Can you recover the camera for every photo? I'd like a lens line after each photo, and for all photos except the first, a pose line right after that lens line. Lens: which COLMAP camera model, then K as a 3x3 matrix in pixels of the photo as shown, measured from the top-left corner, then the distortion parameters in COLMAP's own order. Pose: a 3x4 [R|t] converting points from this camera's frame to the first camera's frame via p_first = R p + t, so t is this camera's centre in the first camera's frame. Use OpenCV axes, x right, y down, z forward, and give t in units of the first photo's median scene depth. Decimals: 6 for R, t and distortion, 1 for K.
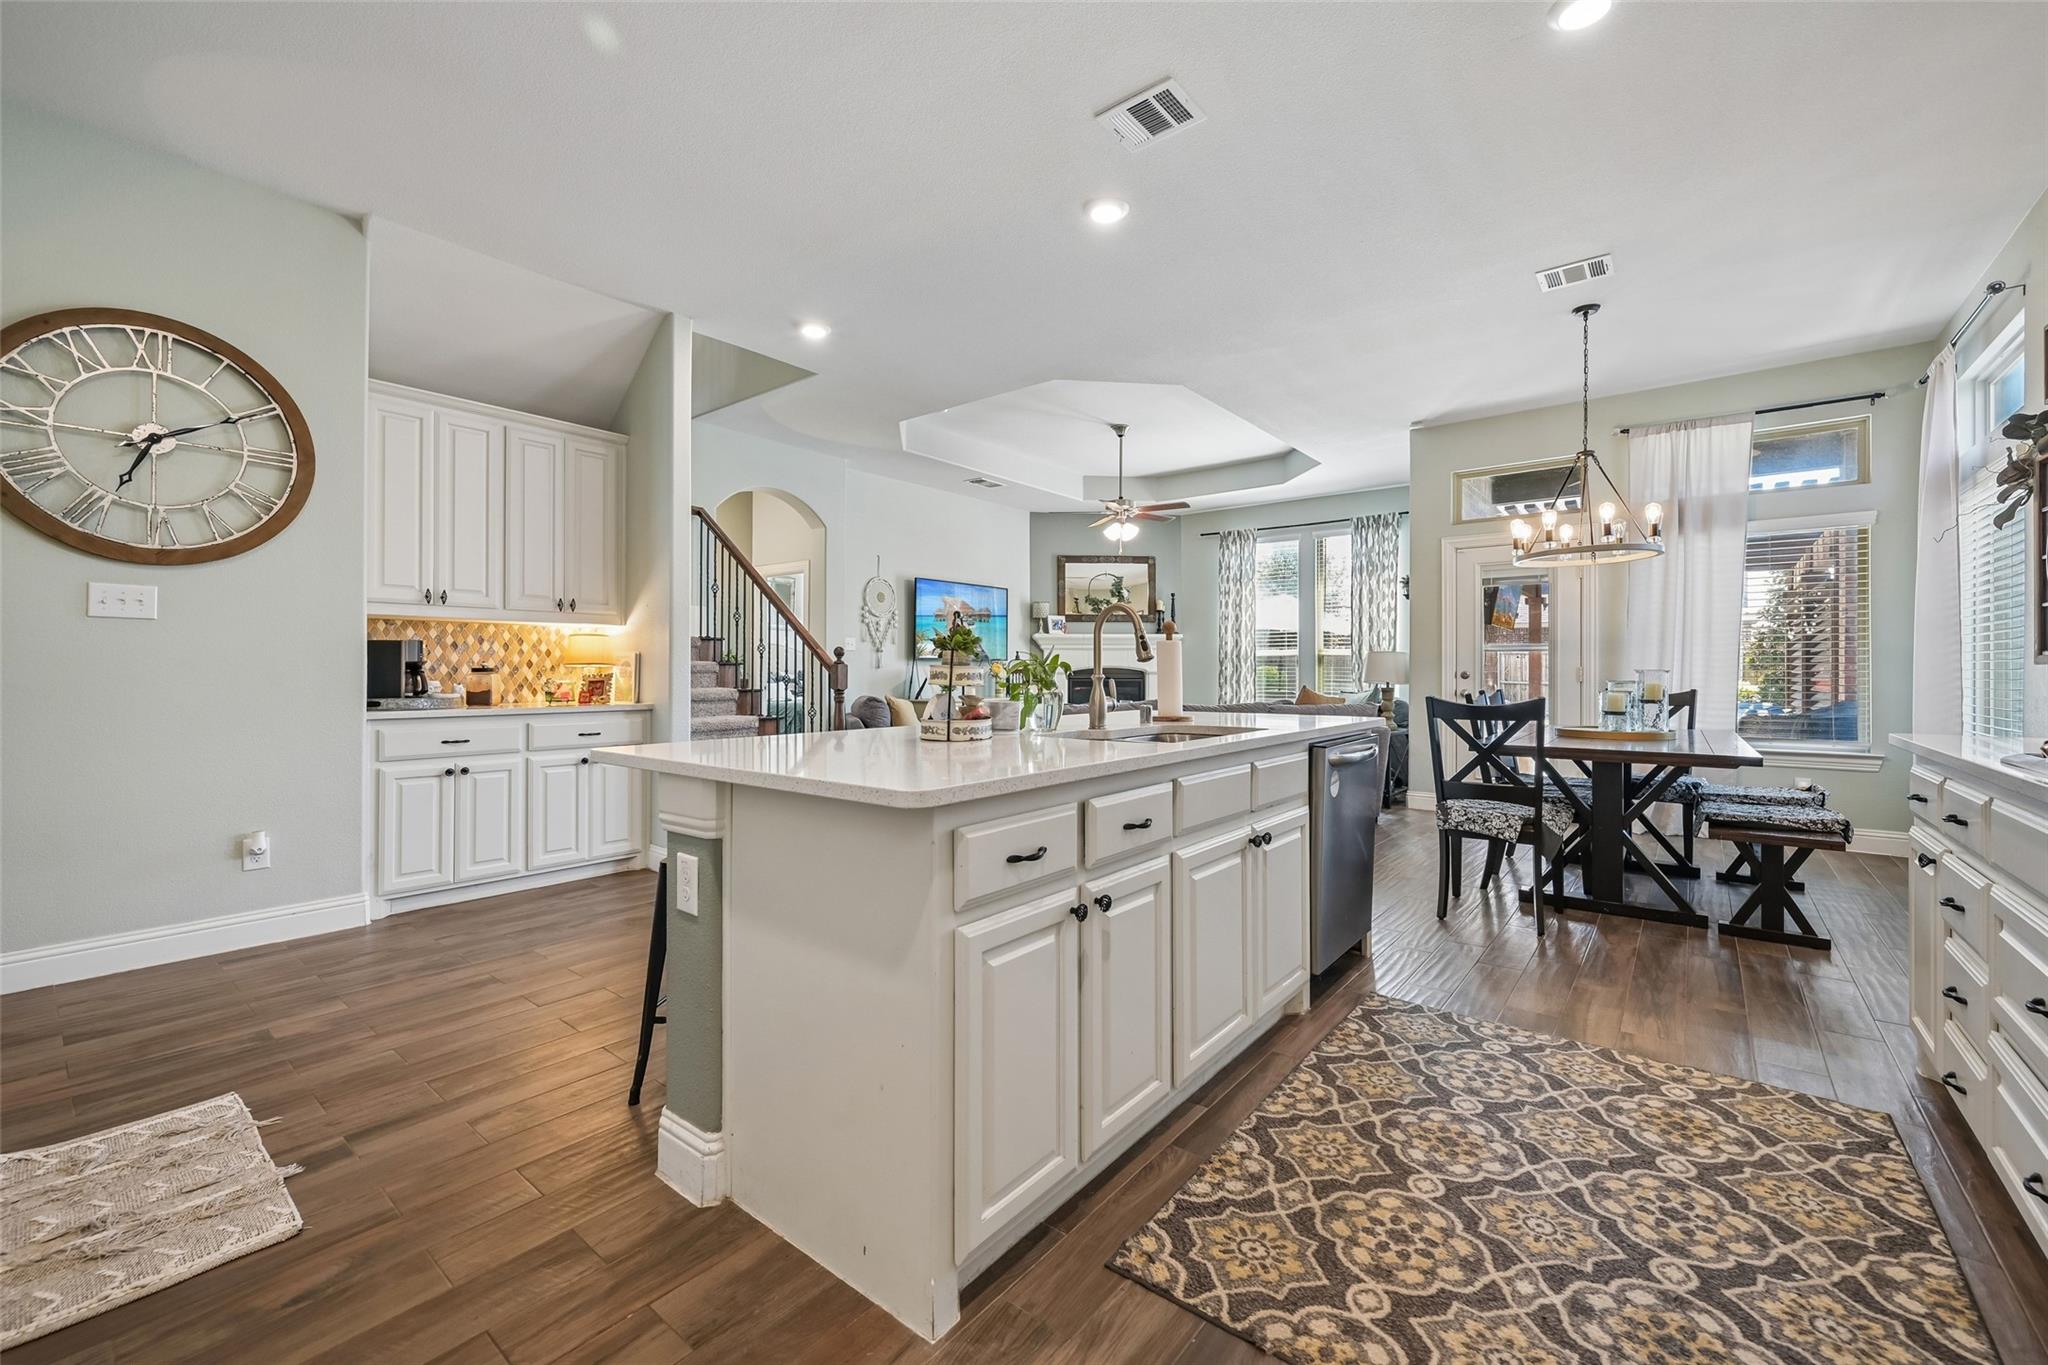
lens RADIAL K [[828.4, 0, 1023.7], [0, 828.4, 671.1], [0, 0, 1]] dist [0.002019, 0.000456]
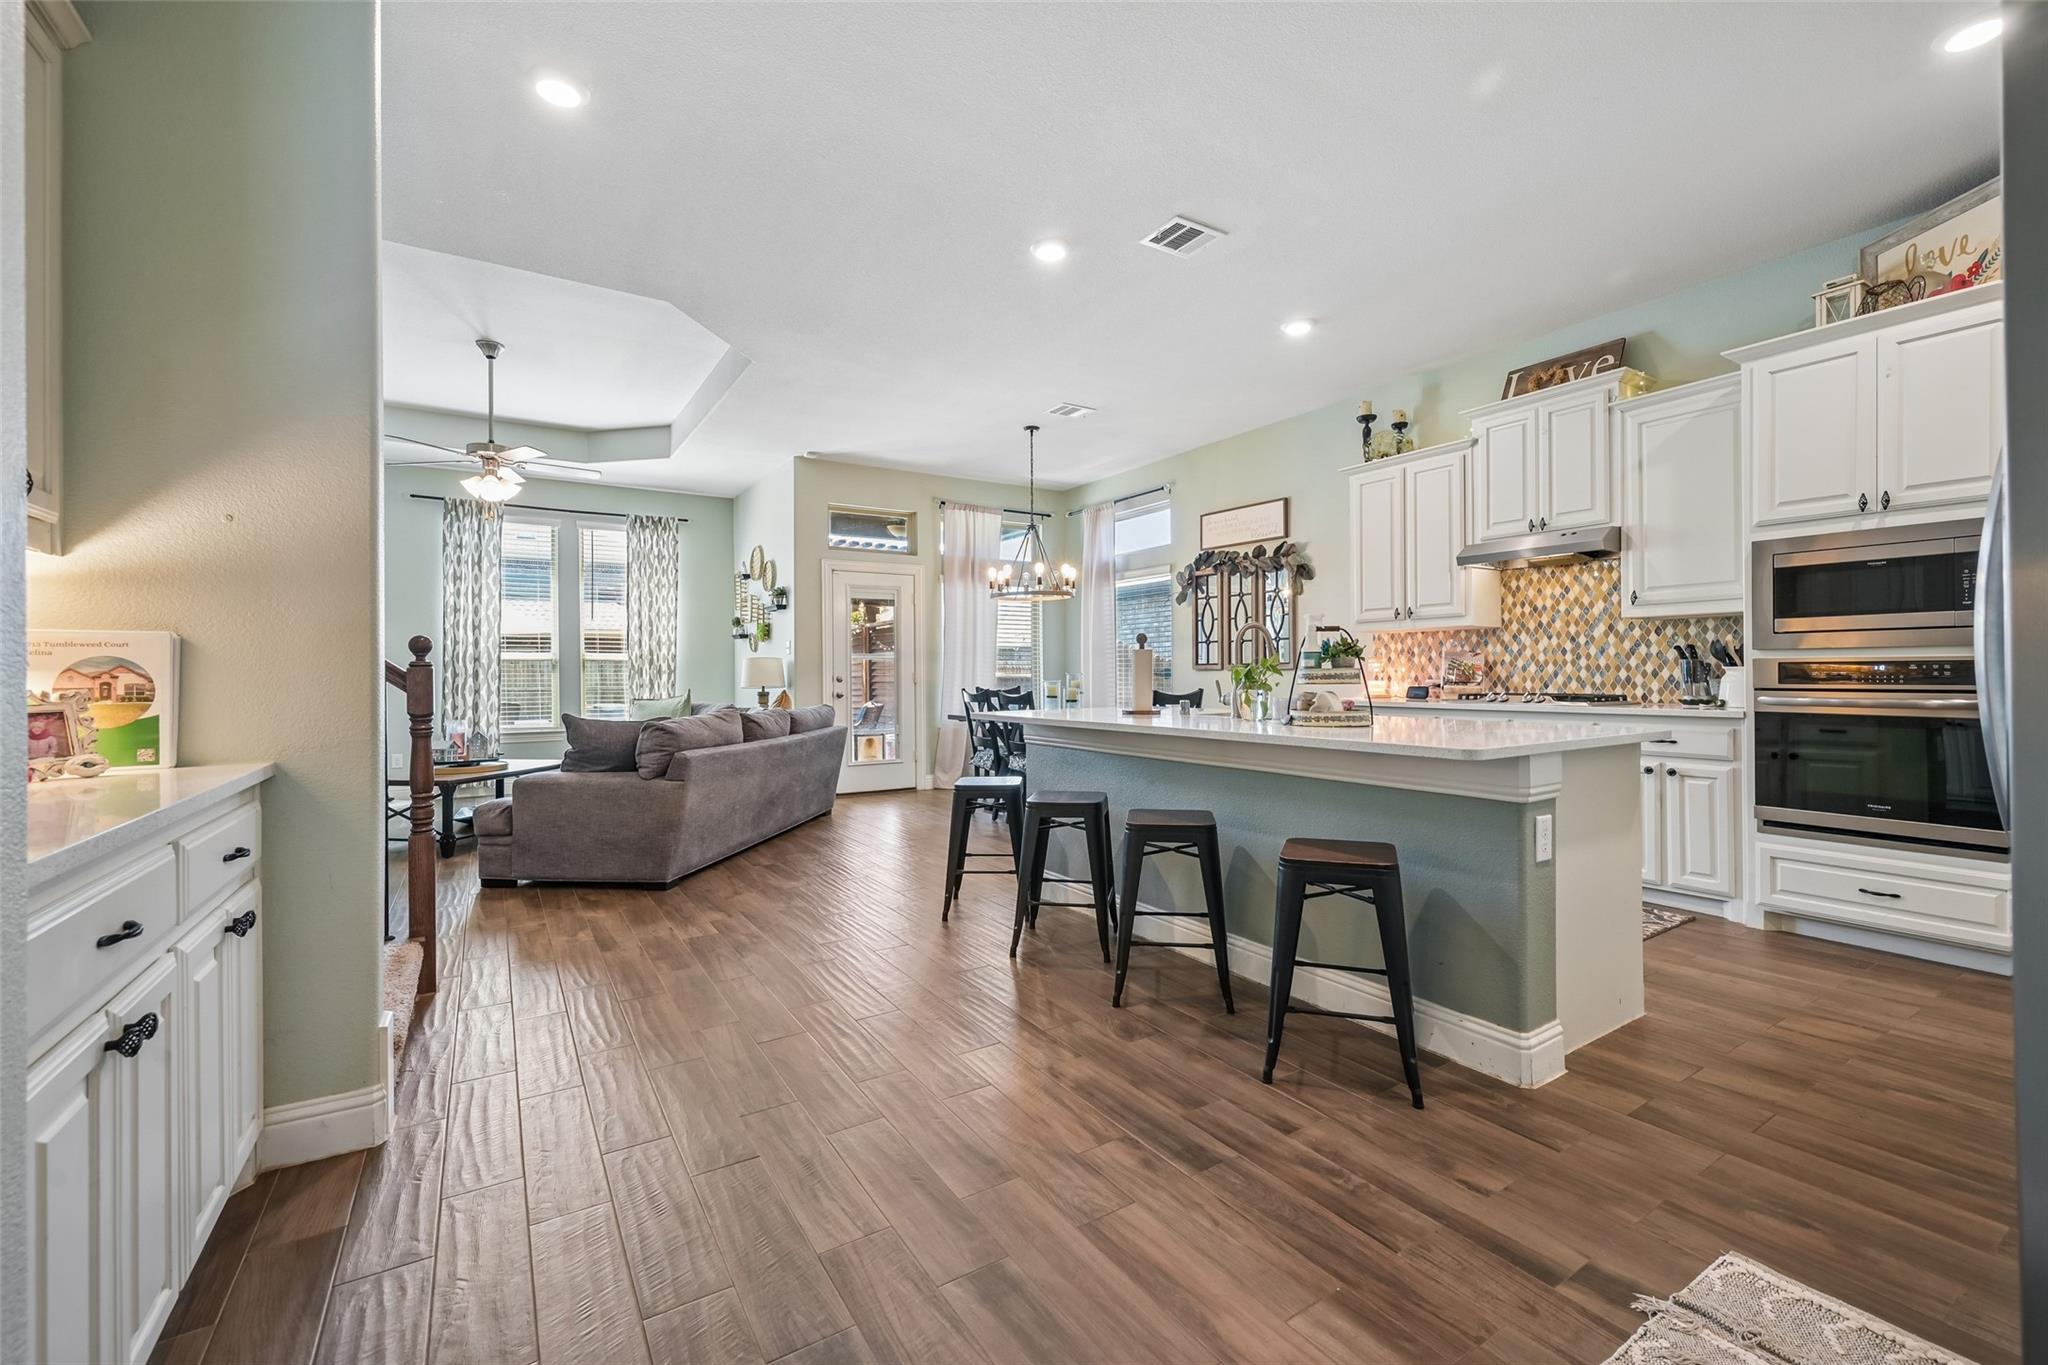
lens RADIAL K [[841.9, 0, 1027.6], [0, 841.9, 674.6], [0, 0, 1]] dist [-0.000177, 0.000213]
pose [[0.317919, -0.004755, 0.948106, -1.769233], [0.007202, 0.999971, 0.002601, -0.005277], [-0.948091, 0.006001, 0.317944, 1.259193]]
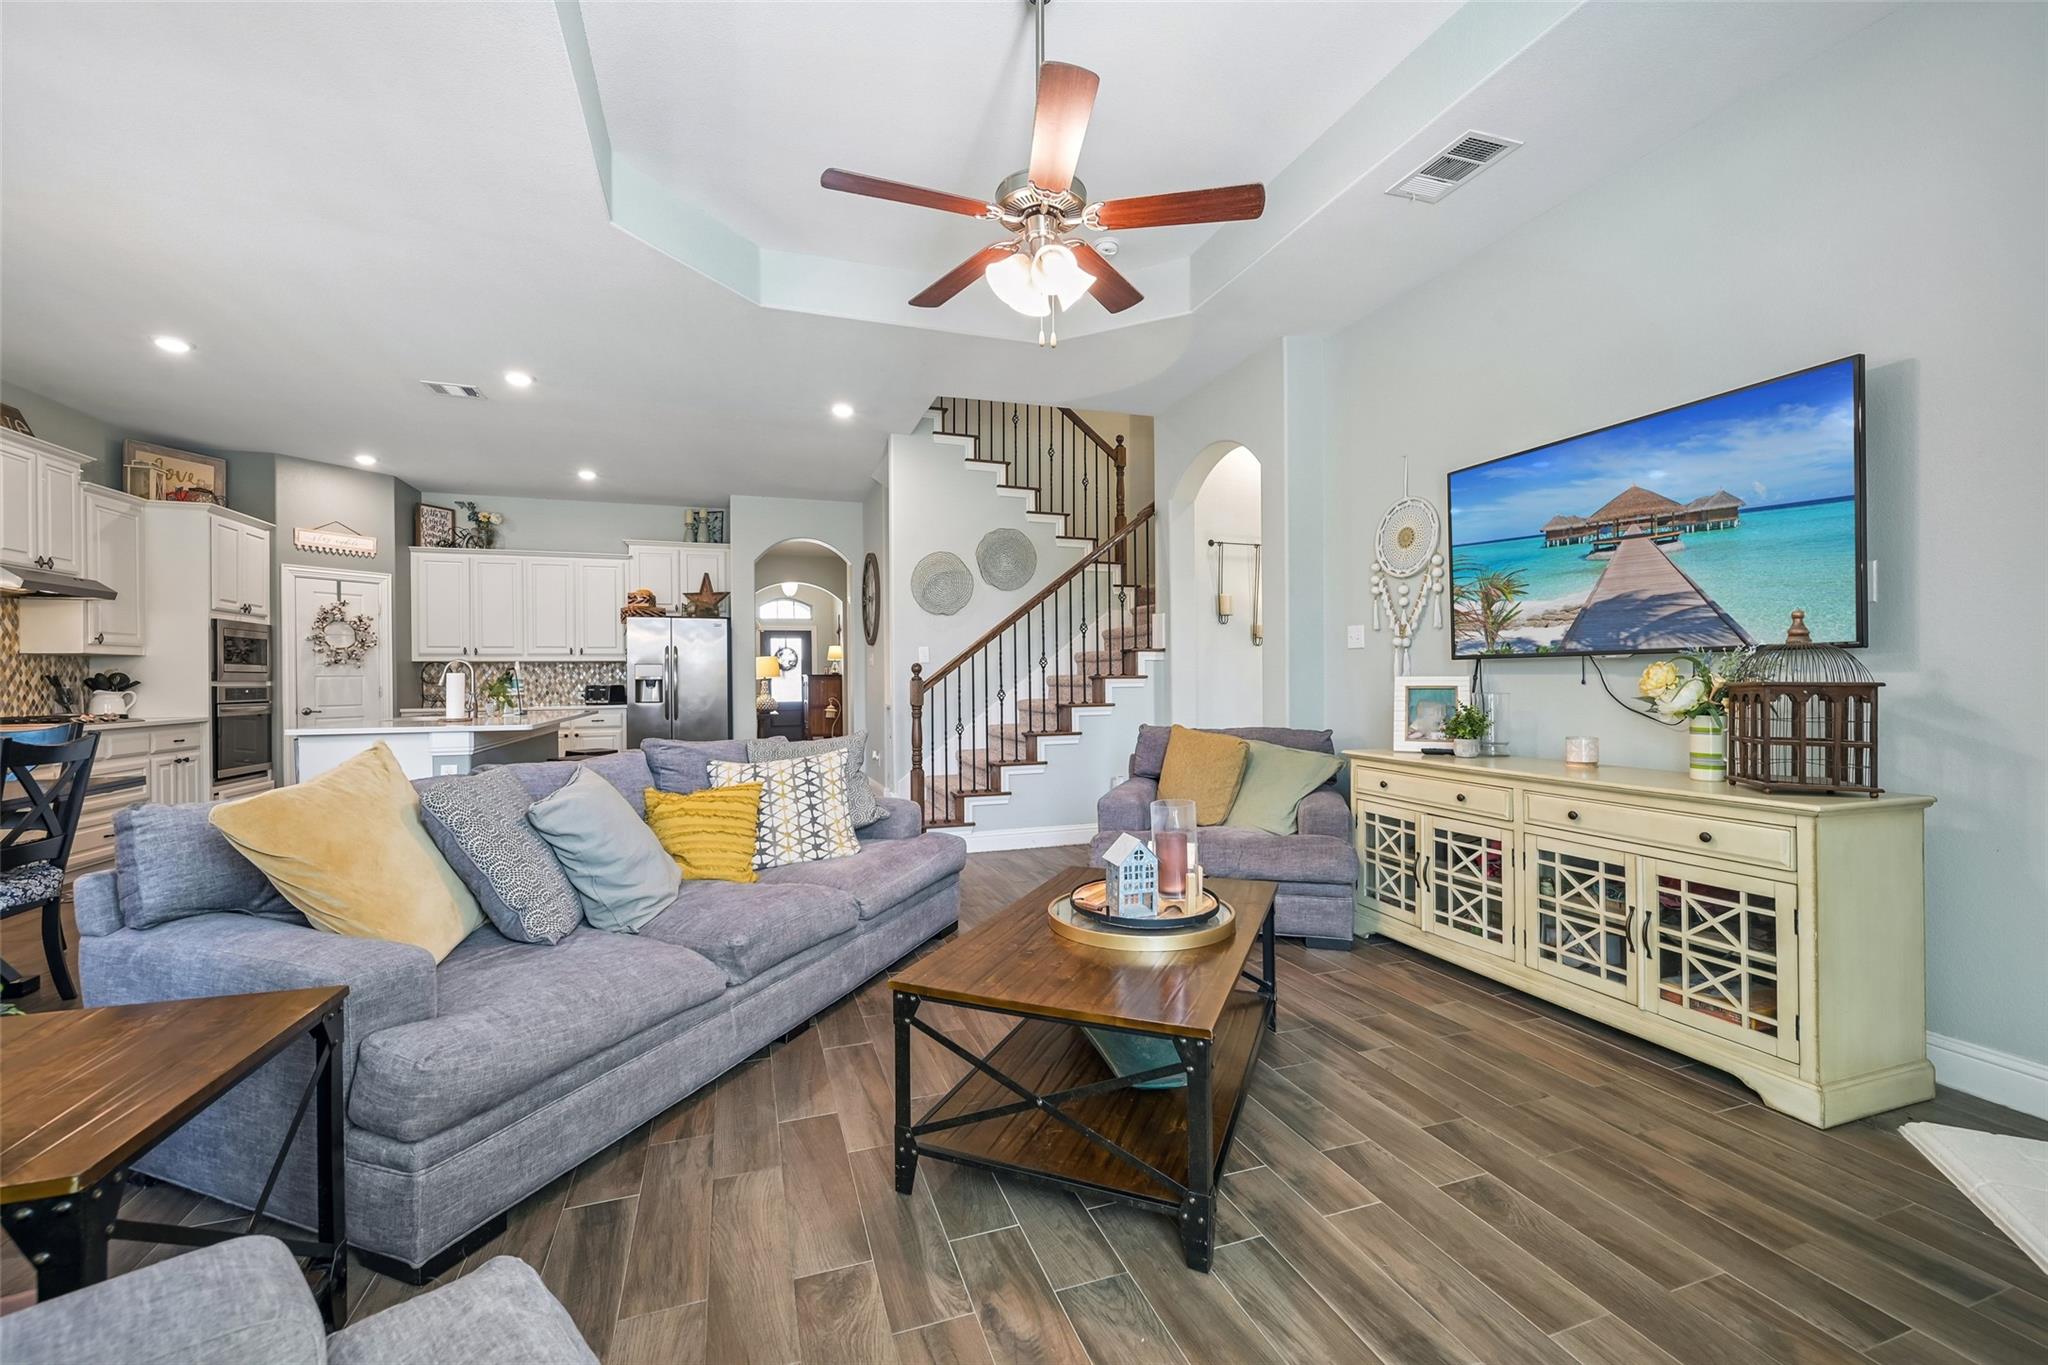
lens RADIAL K [[841.9, 0, 1027.6], [0, 841.9, 674.6], [0, 0, 1]] dist [-0.000177, 0.000213]
pose [[-0.528149, 0.000828, -0.849151, 1.643329], [0.009648, 0.999941, -0.005026, -0.022003], [0.849097, -0.010847, -0.528126, 4.707504]]
